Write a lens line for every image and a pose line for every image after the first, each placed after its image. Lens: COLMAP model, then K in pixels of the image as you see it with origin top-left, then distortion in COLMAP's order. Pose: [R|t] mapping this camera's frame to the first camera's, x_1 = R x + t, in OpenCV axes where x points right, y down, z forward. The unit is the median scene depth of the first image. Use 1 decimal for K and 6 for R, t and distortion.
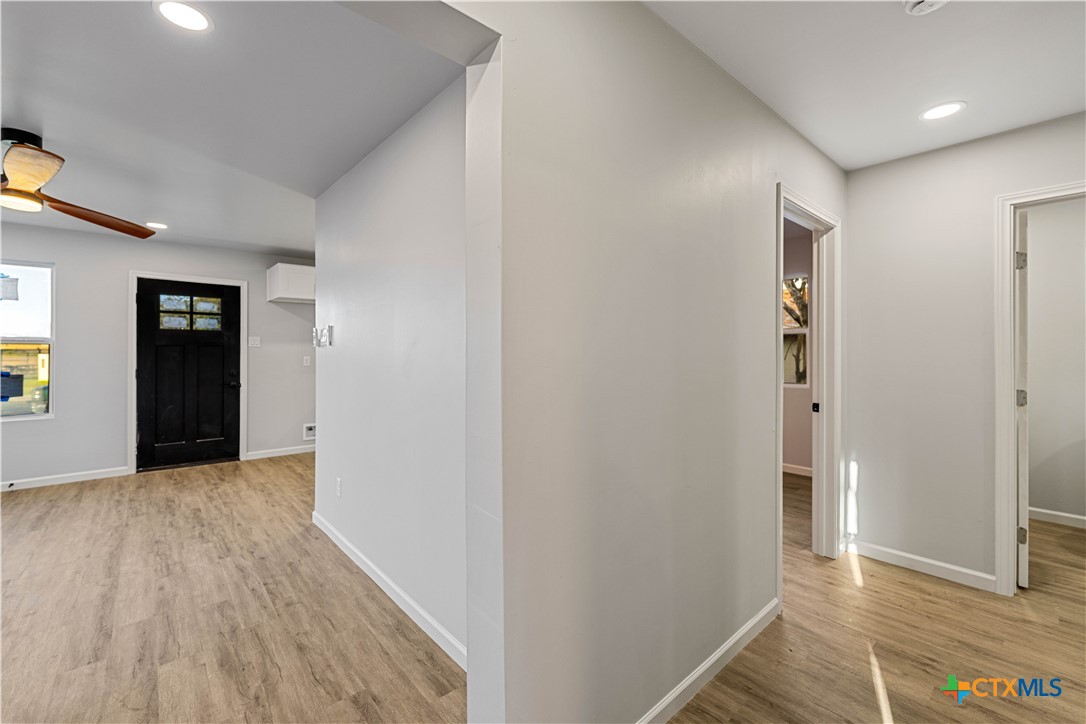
lens RADIAL K [[454.9, 0, 540.8], [0, 454.9, 358.5], [0, 0, 1]] dist [-0.001075, -0.000381]
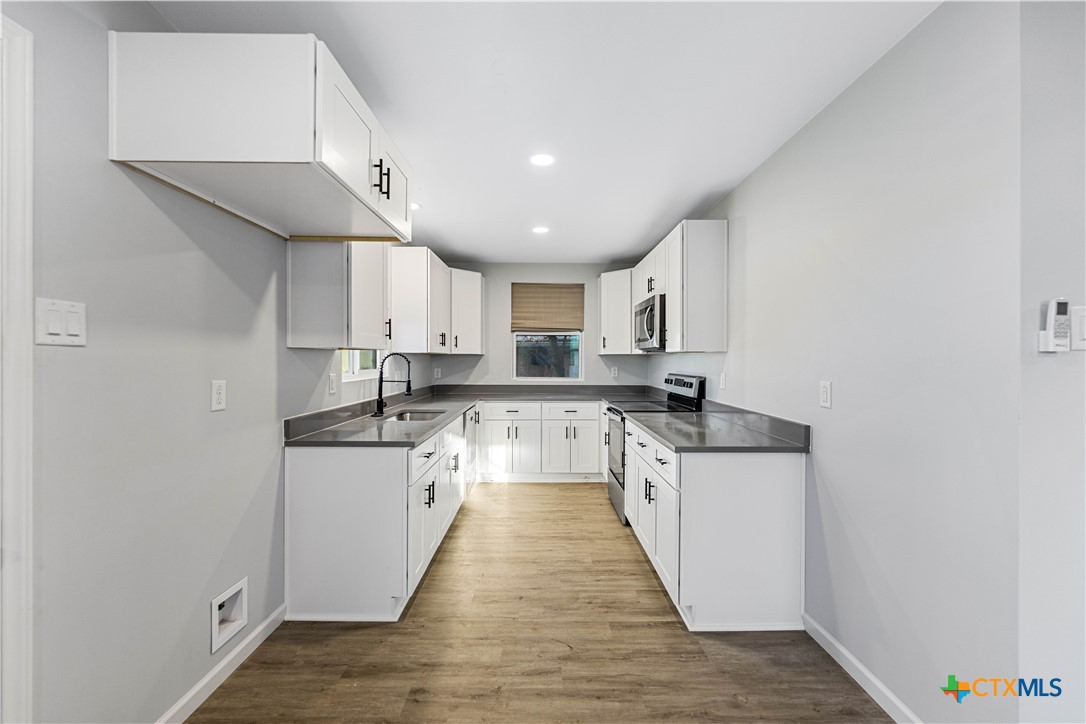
lens RADIAL K [[440.5, 0, 544.4], [0, 440.5, 361.7], [0, 0, 1]] dist [-0.000400, -0.000140]
pose [[0.653881, -0.002978, 0.756591, -1.102673], [0.011614, 0.999914, -0.006102, -0.021124], [-0.756508, 0.012777, 0.653859, 1.164759]]
